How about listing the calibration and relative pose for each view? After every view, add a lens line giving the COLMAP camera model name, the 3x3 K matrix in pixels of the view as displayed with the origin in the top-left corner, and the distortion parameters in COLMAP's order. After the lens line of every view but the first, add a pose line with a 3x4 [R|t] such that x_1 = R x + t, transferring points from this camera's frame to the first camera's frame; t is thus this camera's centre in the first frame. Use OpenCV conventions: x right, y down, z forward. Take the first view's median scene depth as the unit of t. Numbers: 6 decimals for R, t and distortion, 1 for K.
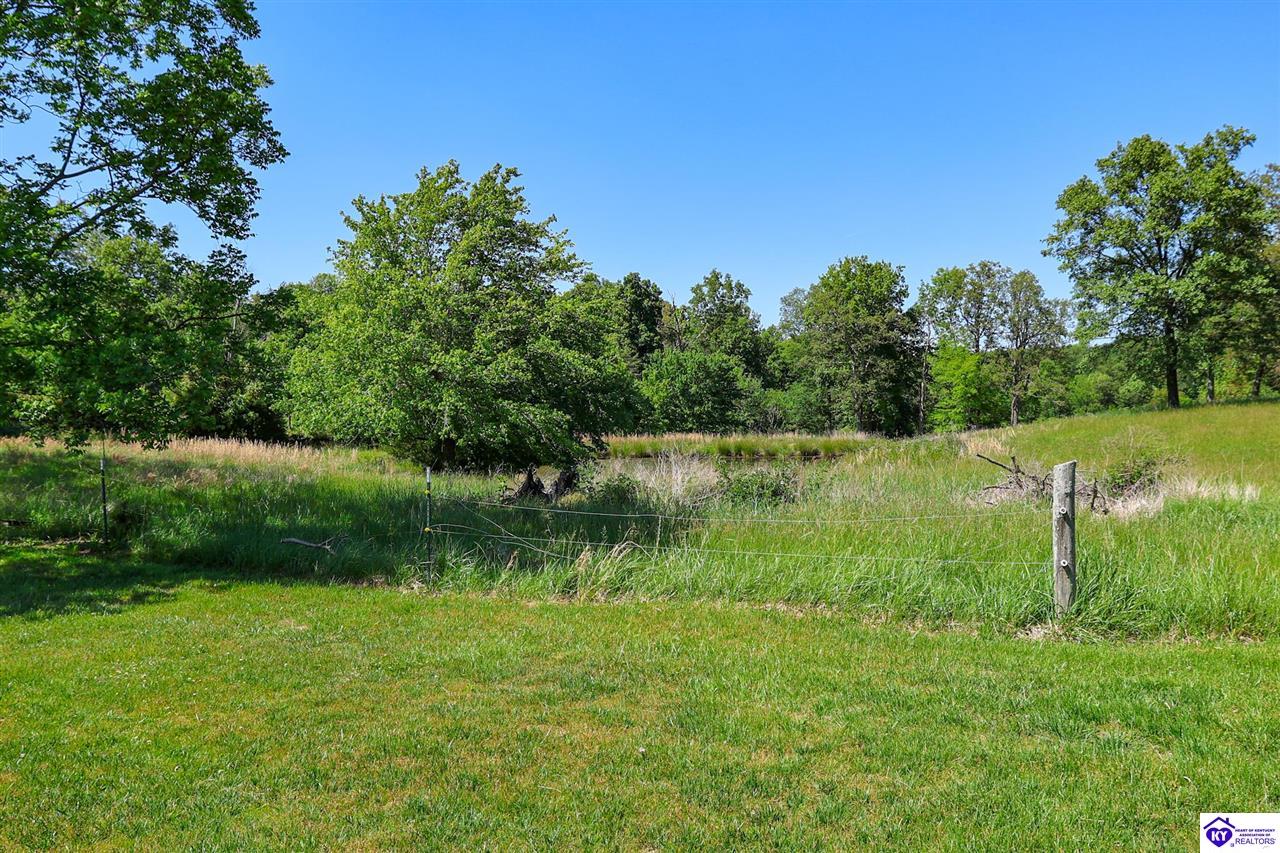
lens RADIAL K [[938.7, 0, 652.3], [0, 938.7, 395.8], [0, 0, 1]] dist [-0.073098, 0.054597]
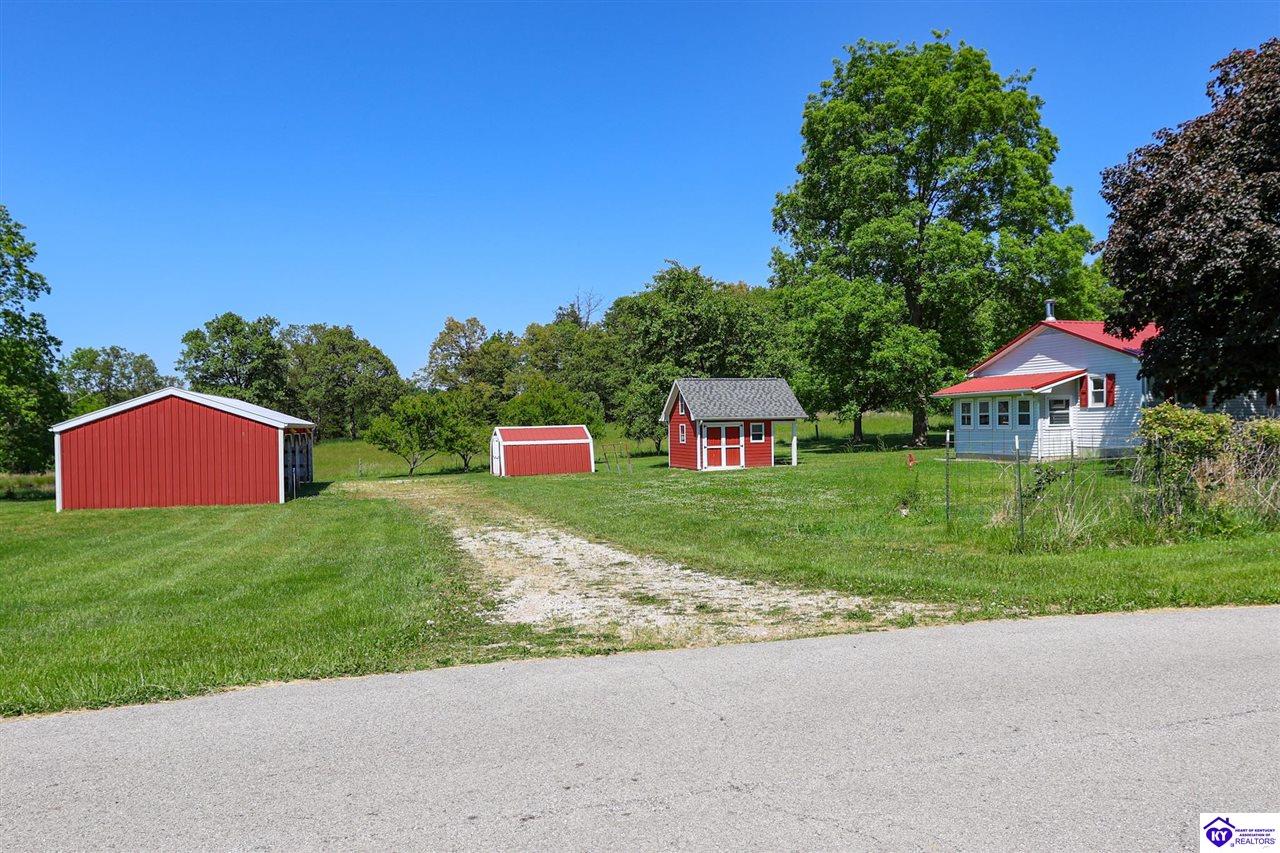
lens RADIAL K [[938.7, 0, 635.9], [0, 938.7, 430.7], [0, 0, 1]] dist [-0.073098, 0.054597]
pose [[0.611730, -0.003846, 0.791058, -0.253223], [0.004275, 0.999990, 0.001556, -0.017570], [-0.791055, 0.002430, 0.611740, -0.453173]]
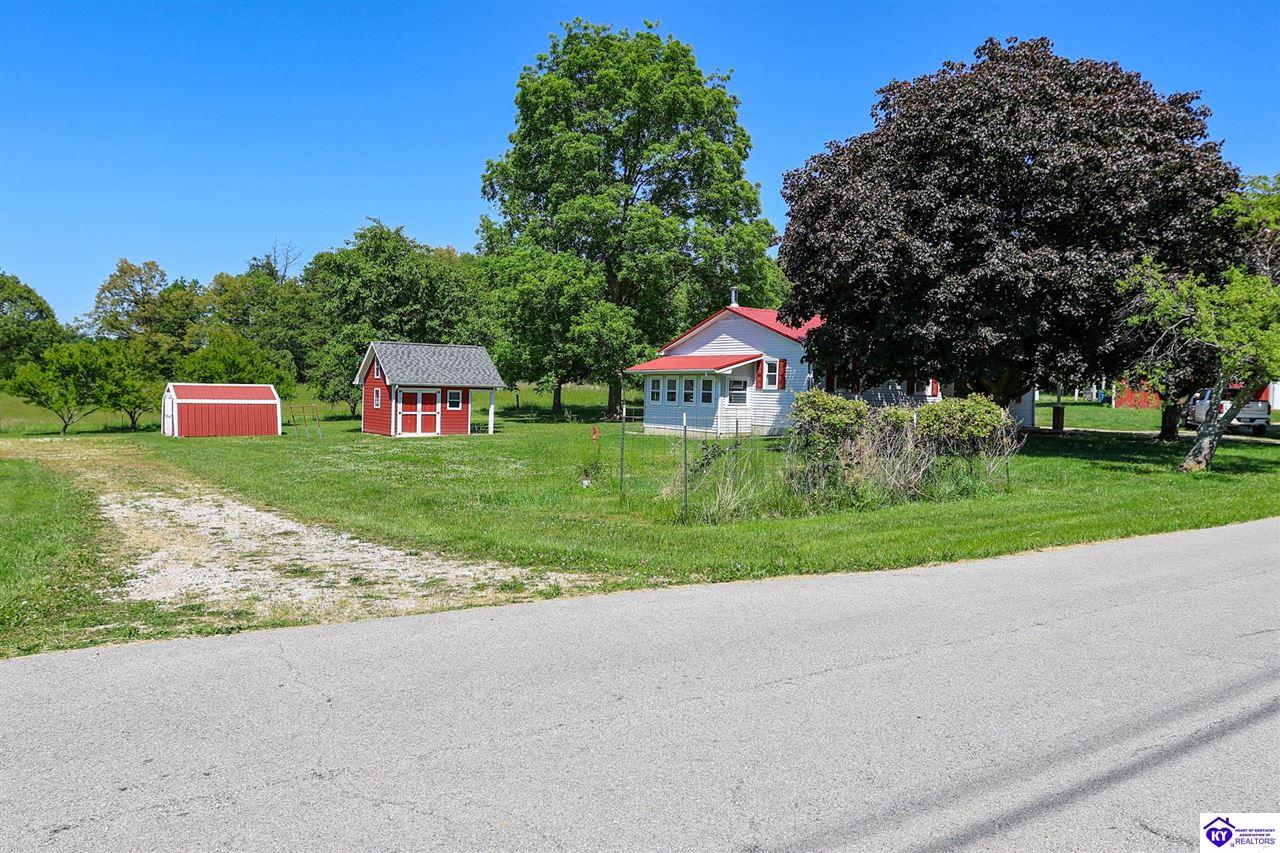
lens RADIAL K [[938.7, 0, 642.1], [0, 938.7, 412.2], [0, 0, 1]] dist [-0.073098, 0.054597]
pose [[0.332569, 0.001921, 0.943077, -0.251287], [-0.035728, 0.999306, 0.010563, -0.017733], [-0.942402, -0.037207, 0.332407, -0.455390]]
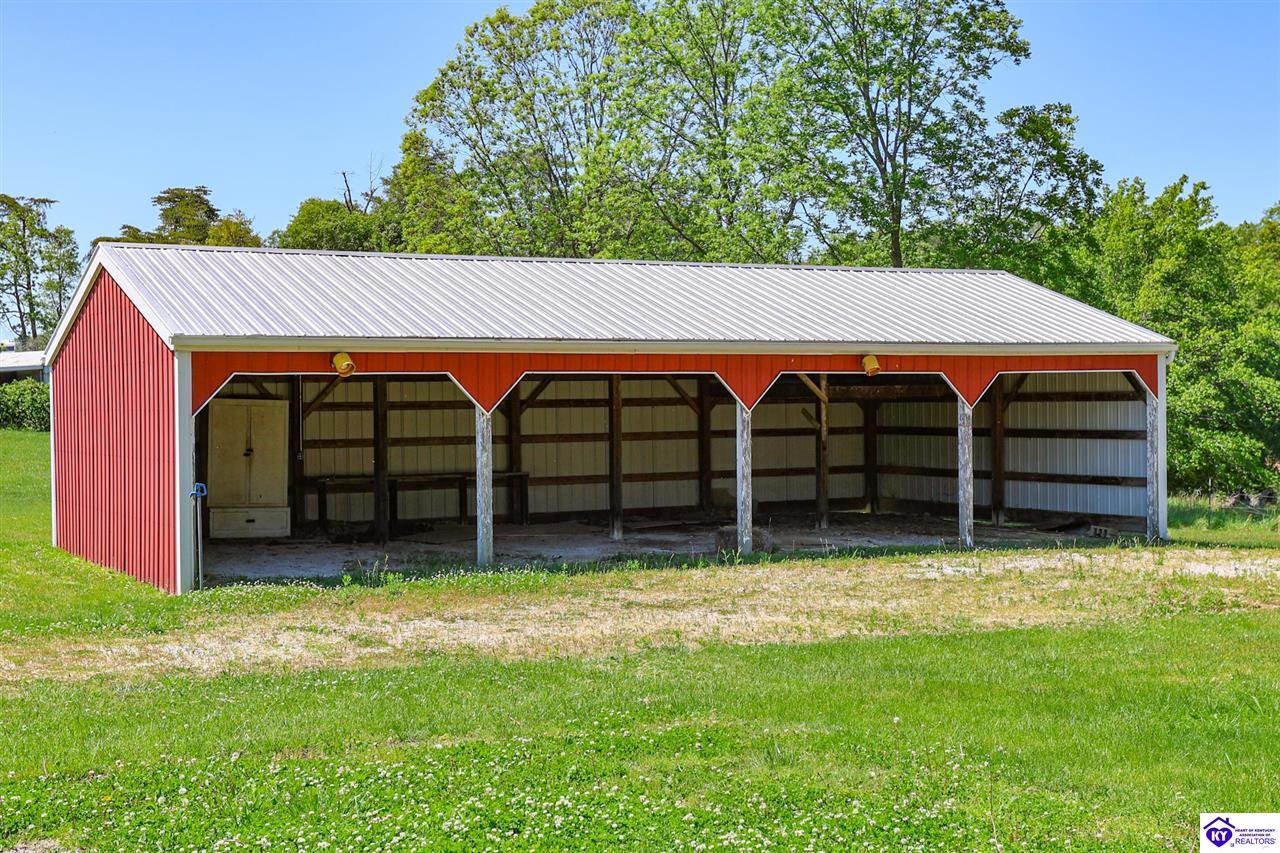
lens RADIAL K [[1768.1, 0, 638.7], [0, 1768.1, 424.1], [0, 0, 1]] dist [0.038771, 0.000000]
pose [[0.913710, 0.010075, -0.406241, 0.023293], [0.000069, 0.999689, 0.024950, -0.015614], [0.406366, -0.022825, 0.913425, -0.324999]]
